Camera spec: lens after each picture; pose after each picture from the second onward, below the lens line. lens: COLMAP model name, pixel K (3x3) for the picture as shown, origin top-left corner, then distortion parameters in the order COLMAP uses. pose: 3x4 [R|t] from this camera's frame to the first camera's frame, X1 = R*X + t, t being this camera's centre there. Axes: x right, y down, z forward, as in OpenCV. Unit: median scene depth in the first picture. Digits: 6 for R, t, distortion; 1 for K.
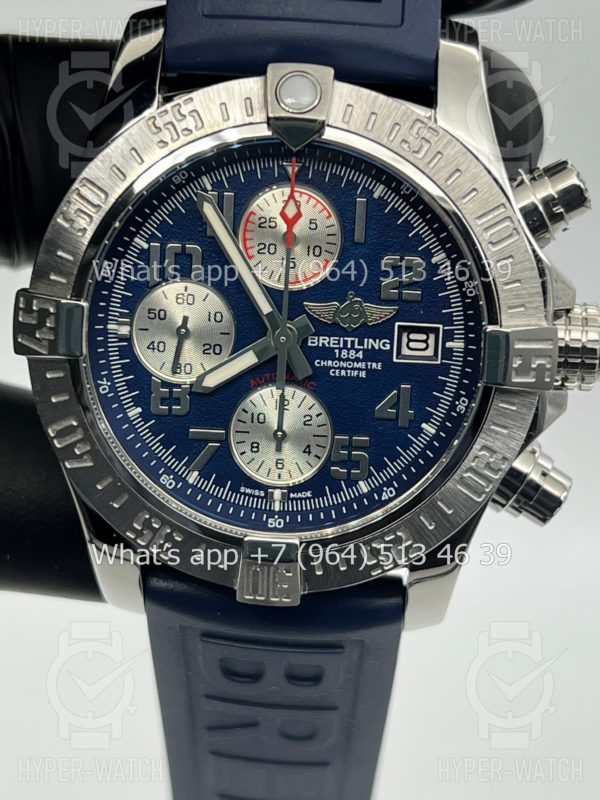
lens RADIAL K [[1891.4, 0, 301.6], [0, 1891.4, 395.1], [0, 0, 1]] dist [0.172014, 0.000000]
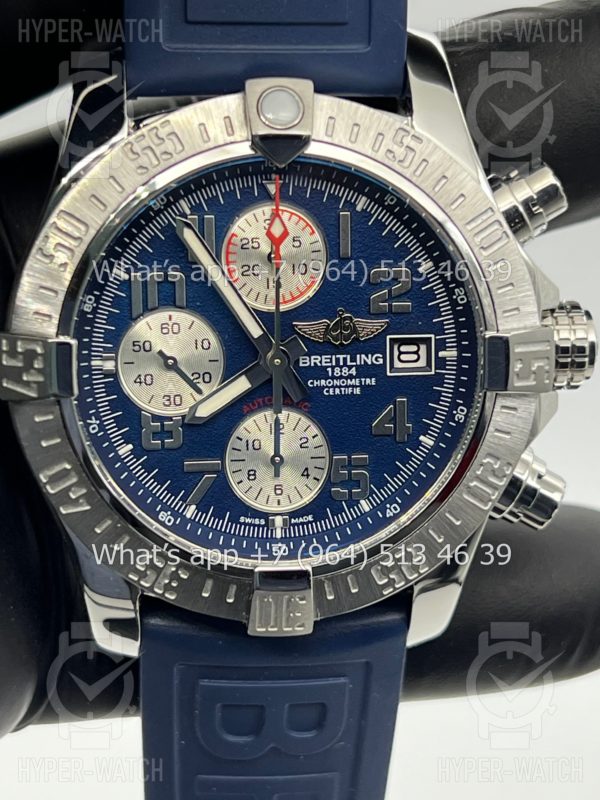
lens RADIAL K [[1891.4, 0, 301.9], [0, 1891.4, 402.1], [0, 0, 1]] dist [0.172014, 0.000000]
pose [[0.986578, -0.081970, 0.141227, -0.134876], [0.082494, 0.996589, 0.002151, -0.009818], [-0.140922, 0.009528, 0.989975, 0.034918]]
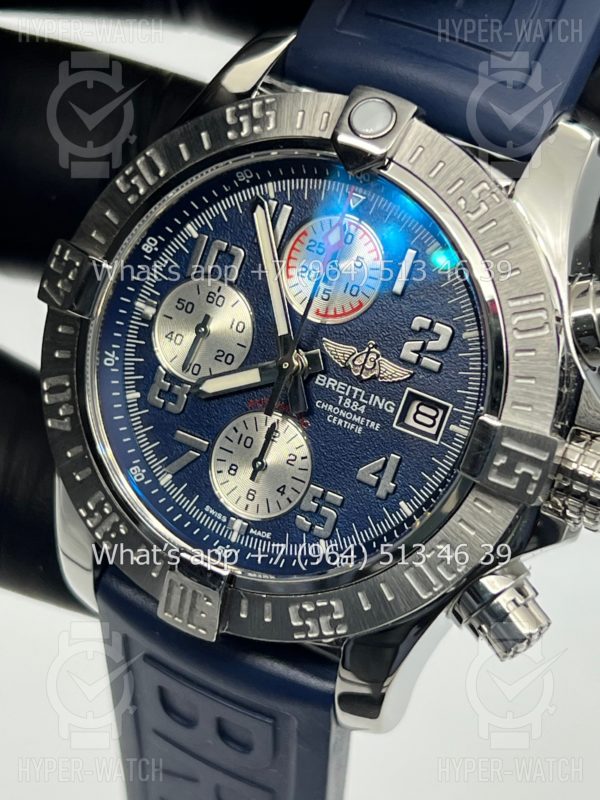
lens RADIAL K [[1891.4, 0, 293.0], [0, 1891.4, 397.3], [0, 0, 1]] dist [0.172014, 0.000000]
pose [[0.904243, 0.304519, -0.299356, 0.277755], [-0.336872, 0.939517, -0.061846, 0.042419], [0.262417, 0.156768, 0.952135, 0.102150]]
